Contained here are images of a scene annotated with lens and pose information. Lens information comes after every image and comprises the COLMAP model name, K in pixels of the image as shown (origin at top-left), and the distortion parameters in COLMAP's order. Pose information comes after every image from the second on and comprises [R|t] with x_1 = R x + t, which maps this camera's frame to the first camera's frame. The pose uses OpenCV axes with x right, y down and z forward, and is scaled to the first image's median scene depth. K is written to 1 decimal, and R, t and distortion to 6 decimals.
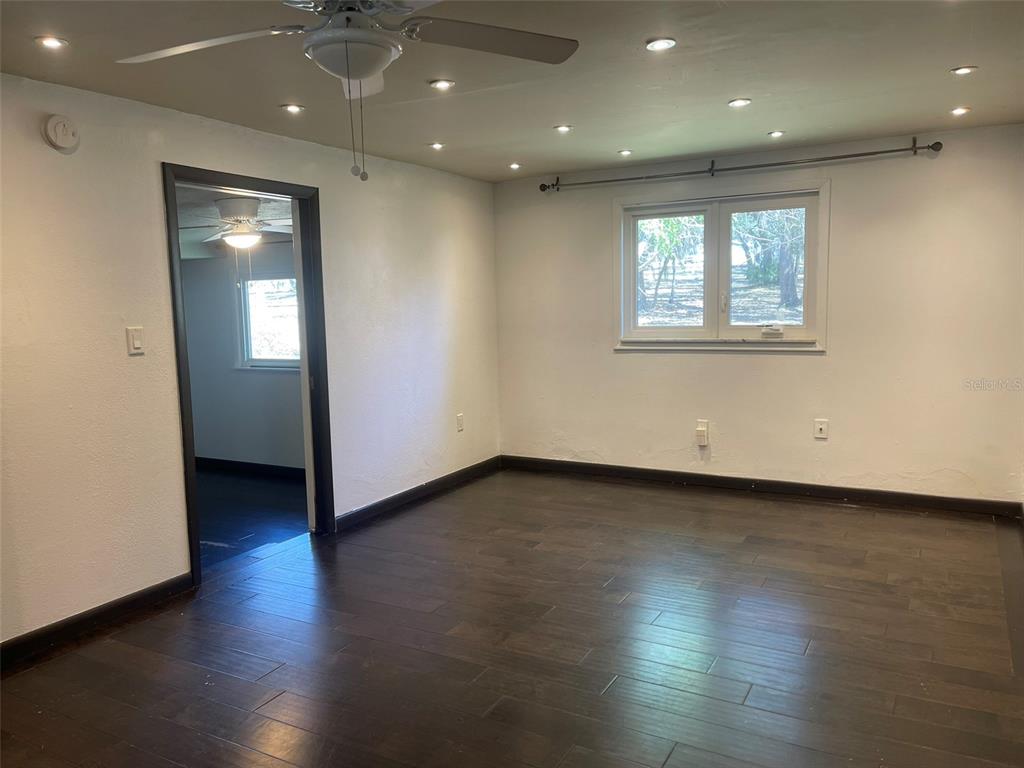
lens RADIAL K [[788.5, 0, 517.3], [0, 788.5, 386.5], [0, 0, 1]] dist [0.062493, -0.080883]
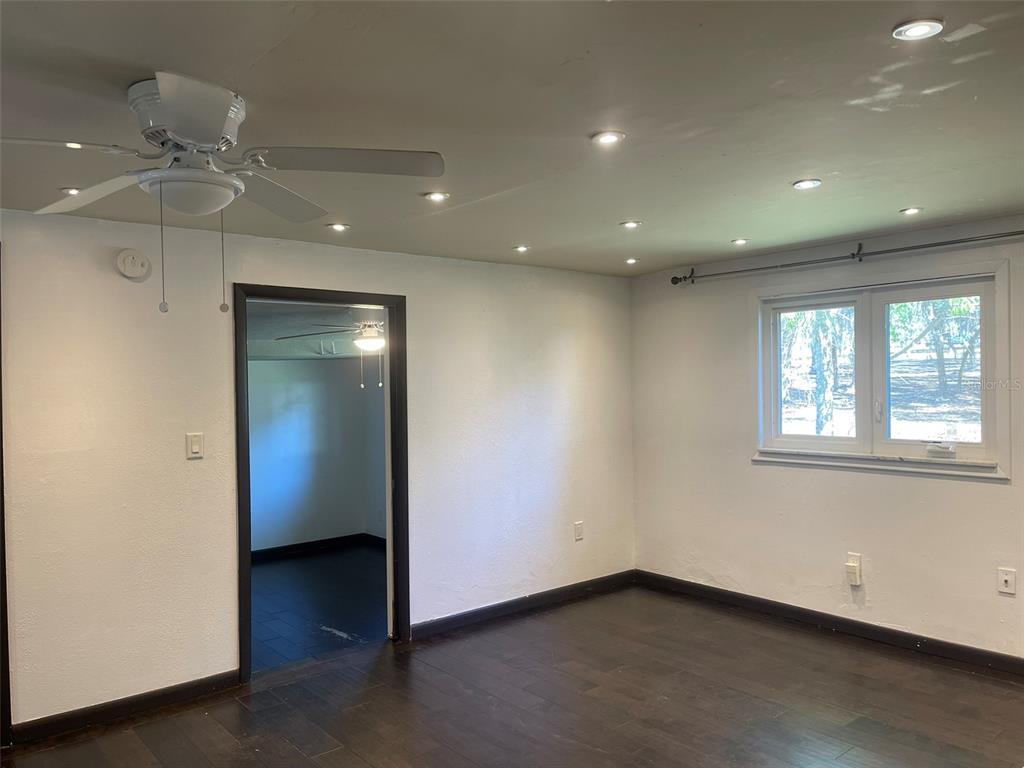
lens RADIAL K [[788.5, 0, 517.3], [0, 788.5, 386.5], [0, 0, 1]] dist [0.062493, -0.080883]
pose [[0.929987, 0.010399, -0.367444, 0.219183], [-0.046240, 0.994969, -0.088873, -0.041286], [0.364671, 0.099641, 0.925790, 0.099309]]
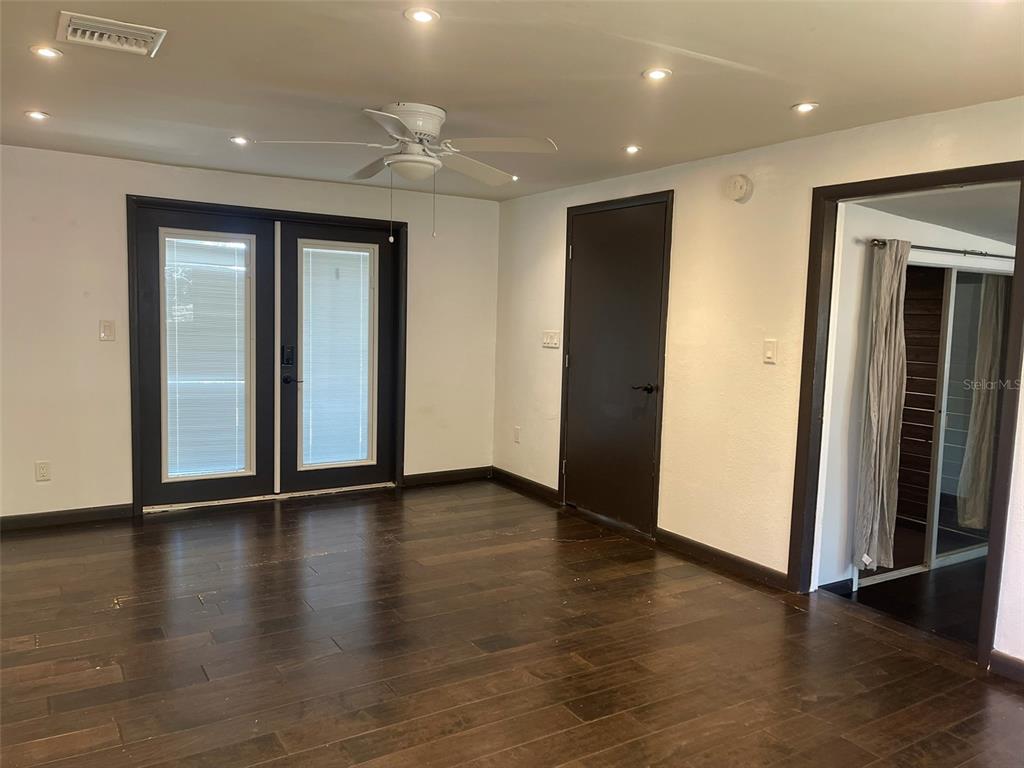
lens RADIAL K [[788.5, 0, 517.3], [0, 788.5, 386.5], [0, 0, 1]] dist [0.062493, -0.080883]
pose [[-0.493838, 0.097231, -0.864101, 0.472817], [-0.107186, 0.979344, 0.171456, -0.110989], [0.862923, 0.177291, -0.473215, 0.828754]]
